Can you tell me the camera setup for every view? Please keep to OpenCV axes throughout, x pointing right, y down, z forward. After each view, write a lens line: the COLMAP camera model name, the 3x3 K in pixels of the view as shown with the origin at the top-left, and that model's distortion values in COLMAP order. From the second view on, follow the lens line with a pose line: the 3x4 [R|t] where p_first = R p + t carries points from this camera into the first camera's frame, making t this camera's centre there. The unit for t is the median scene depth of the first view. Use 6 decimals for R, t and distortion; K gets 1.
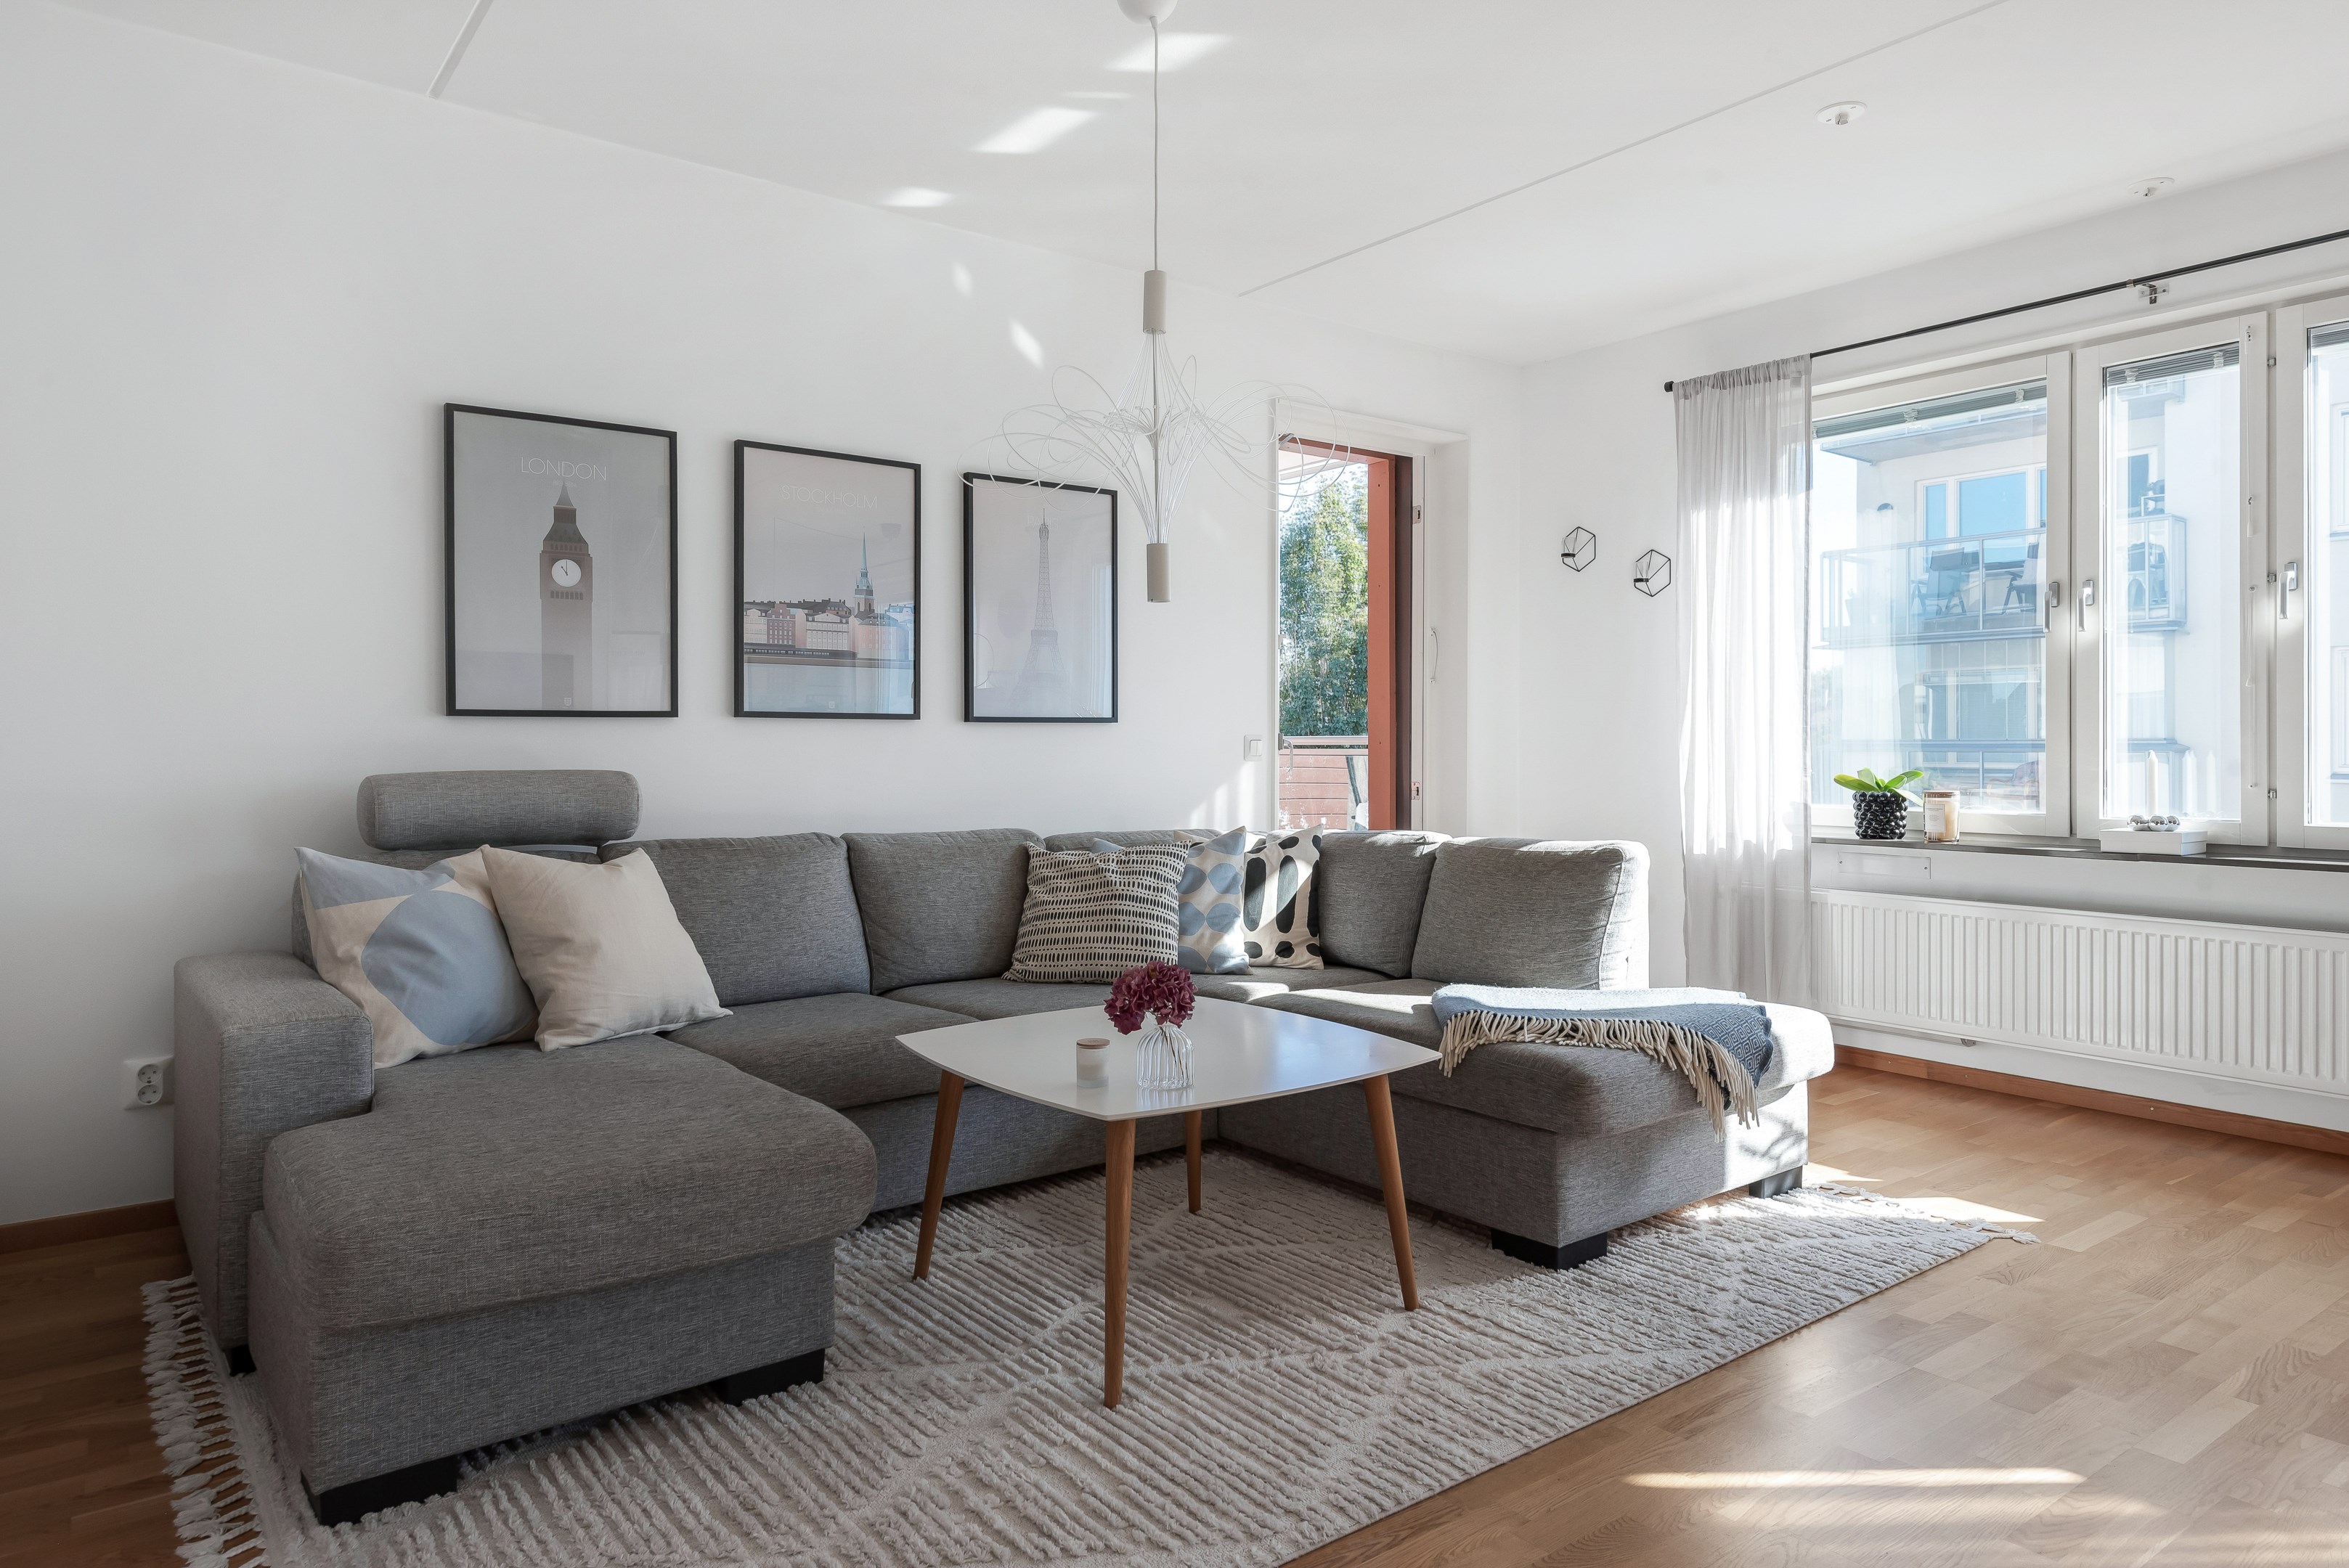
lens RADIAL K [[1507.2, 0, 1170.5], [0, 1507.2, 747.3], [0, 0, 1]] dist [0.004822, 0.001551]
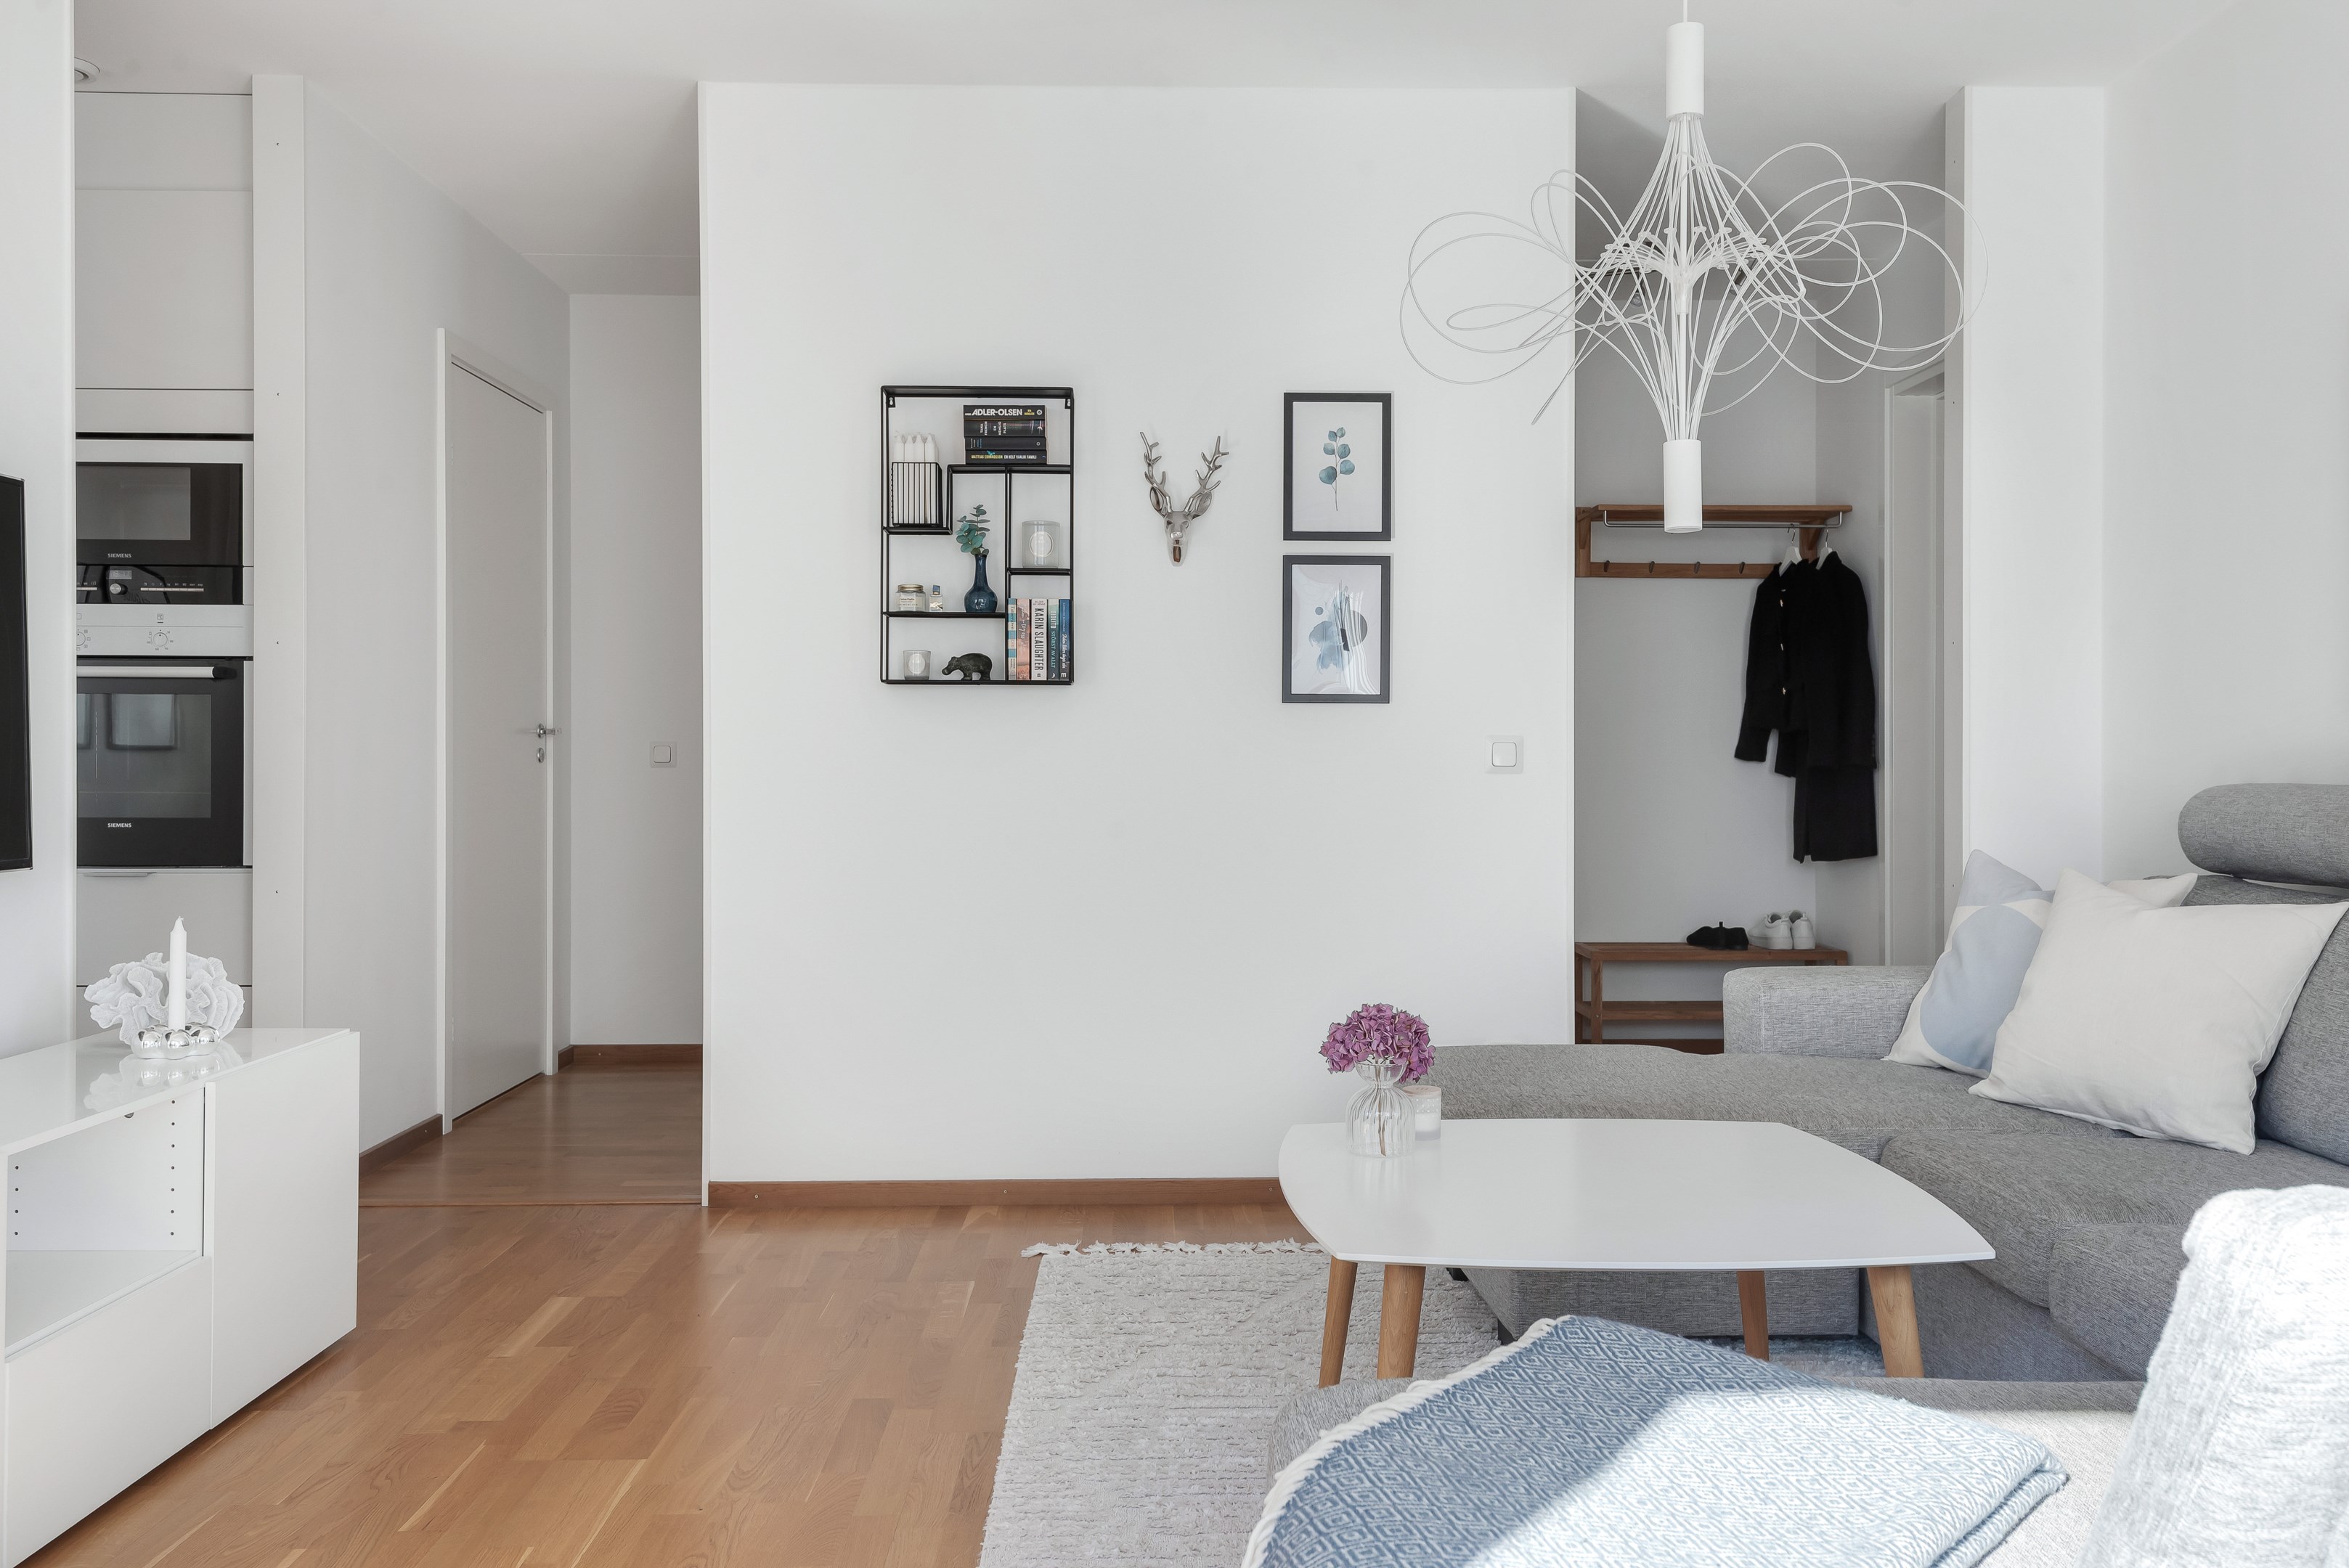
lens RADIAL K [[1882.6, 0, 1170.7], [0, 1882.6, 760.7], [0, 0, 1]] dist [0.003657, -0.000182]
pose [[-0.617815, 0.002790, -0.786318, 0.570721], [-0.001318, 0.999989, 0.004583, -0.000727], [0.786322, 0.003868, -0.617805, 0.992036]]
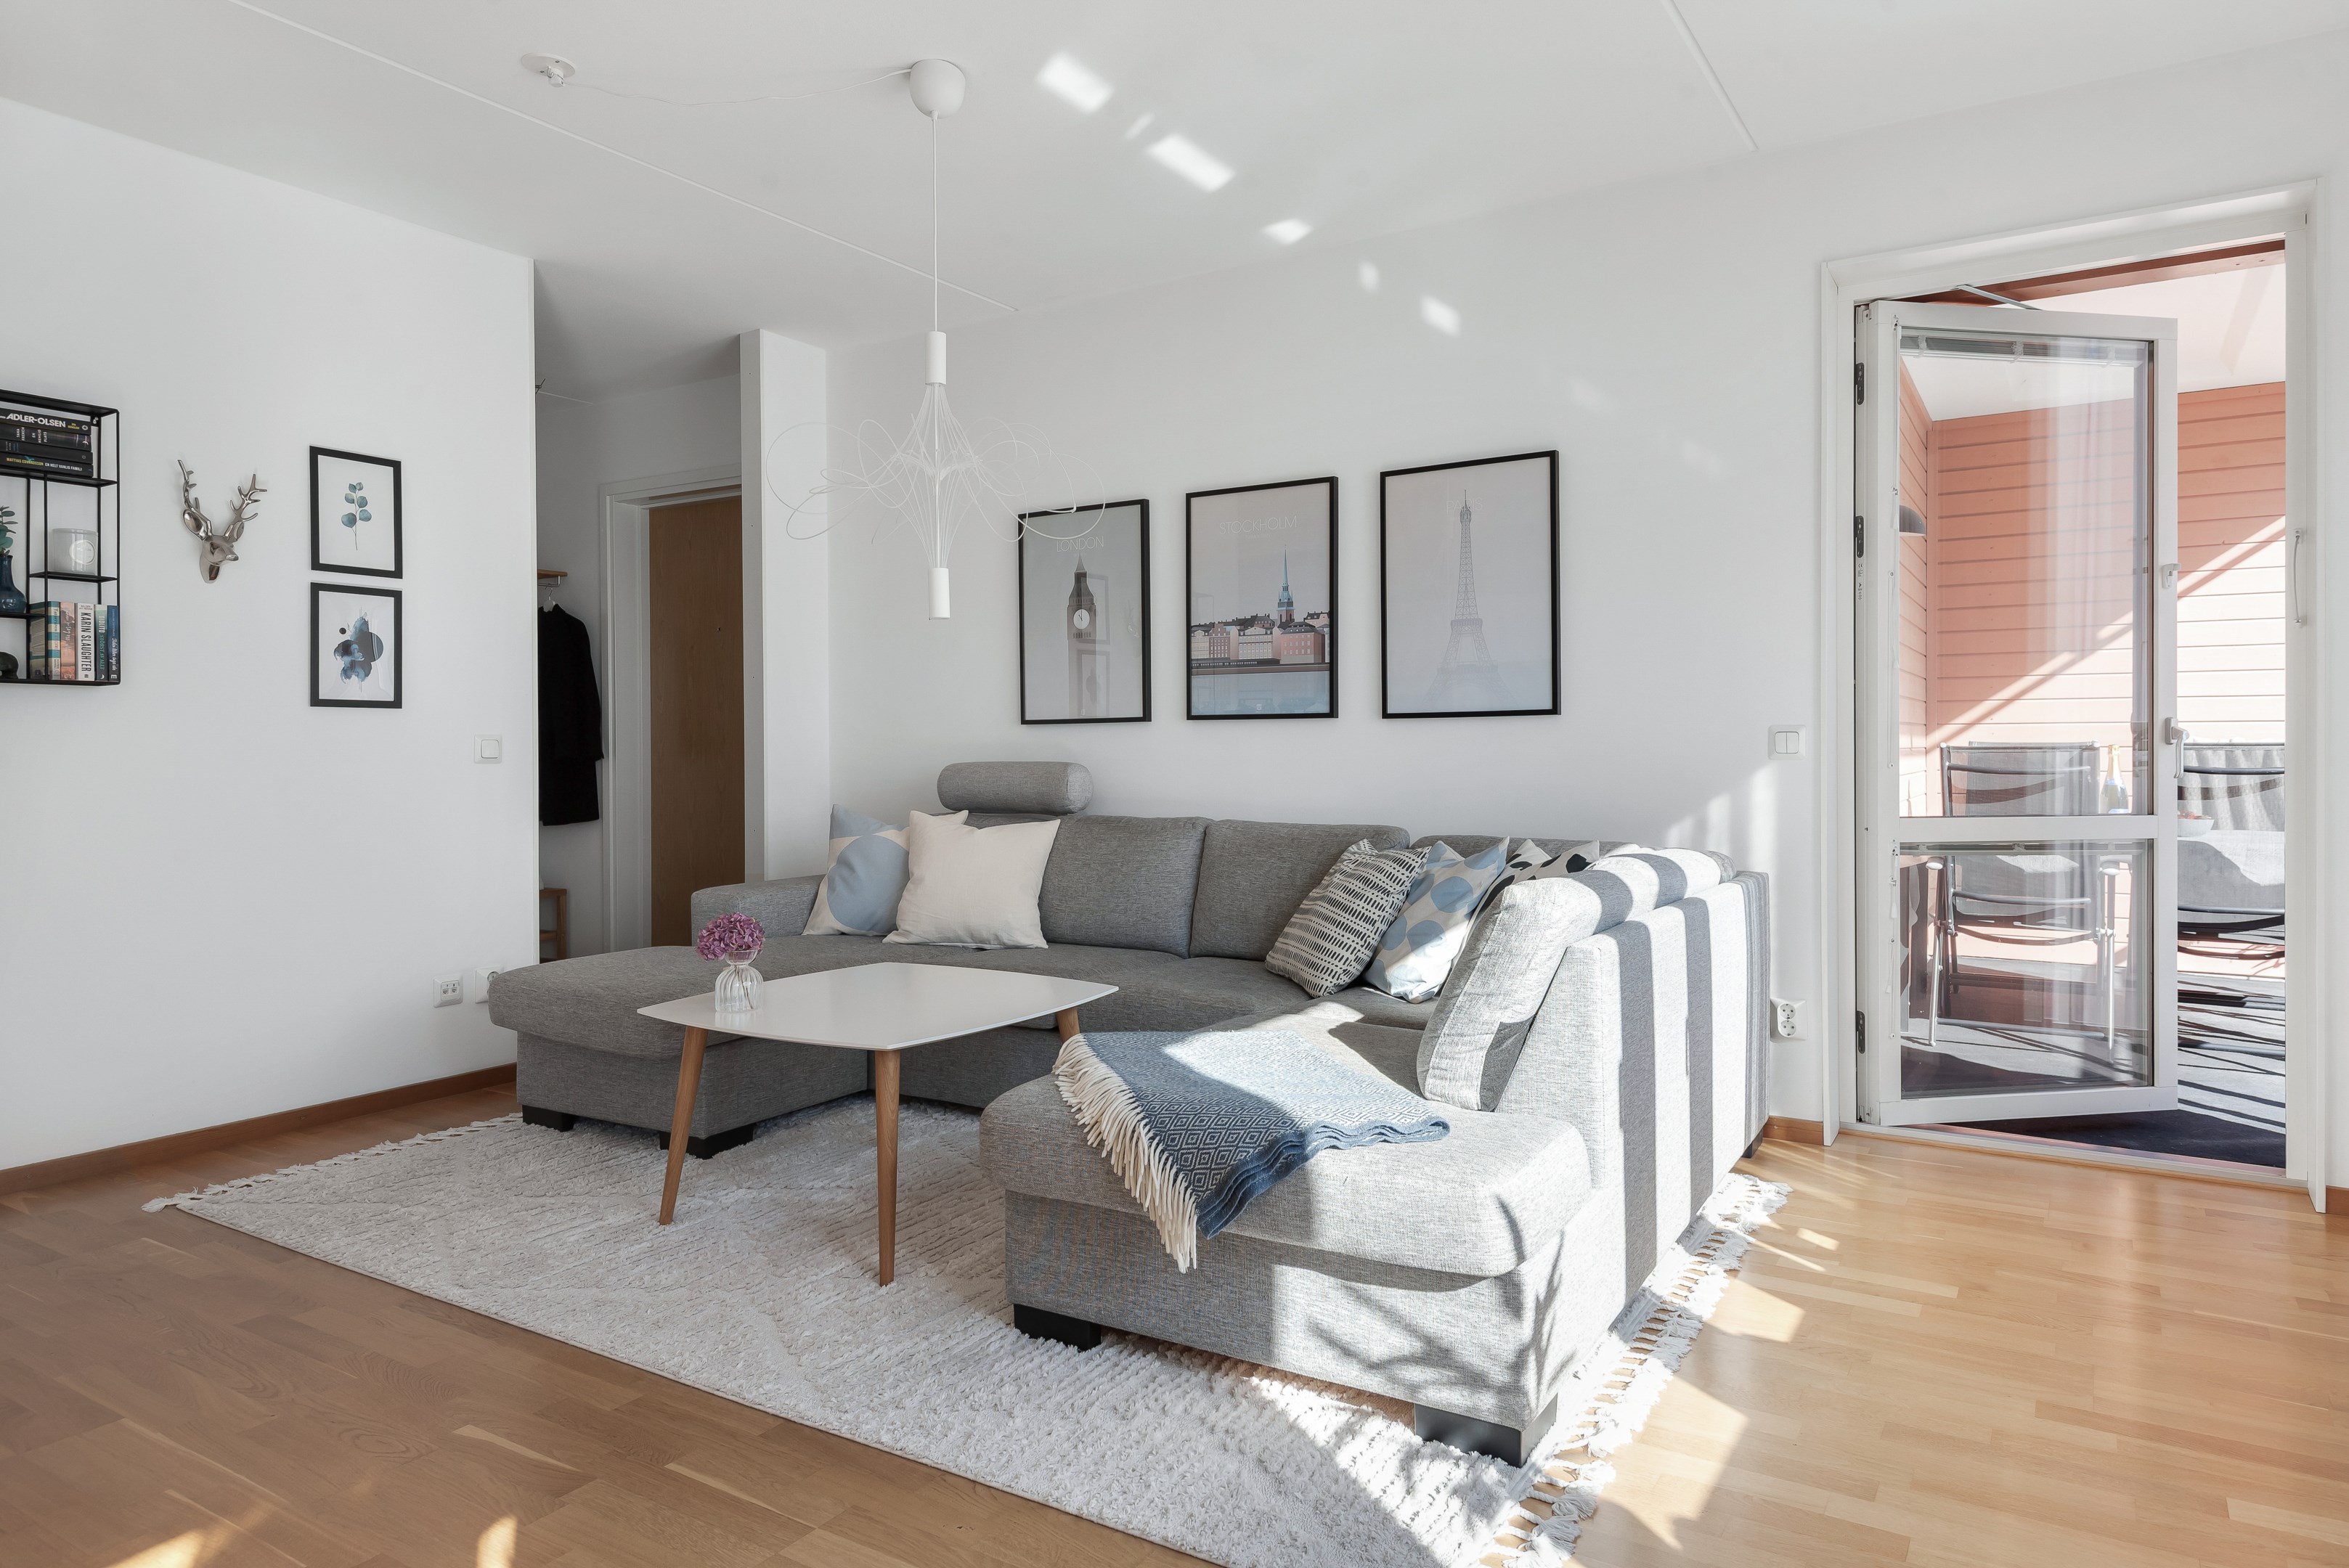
lens RADIAL K [[1442.3, 0, 1169.2], [0, 1442.3, 756.8], [0, 0, 1]] dist [0.028185, -0.028450]
pose [[0.318102, 0.005509, -0.948040, 0.812988], [0.004531, 0.999963, 0.007331, 0.000928], [0.948046, -0.006627, 0.318066, 0.609382]]
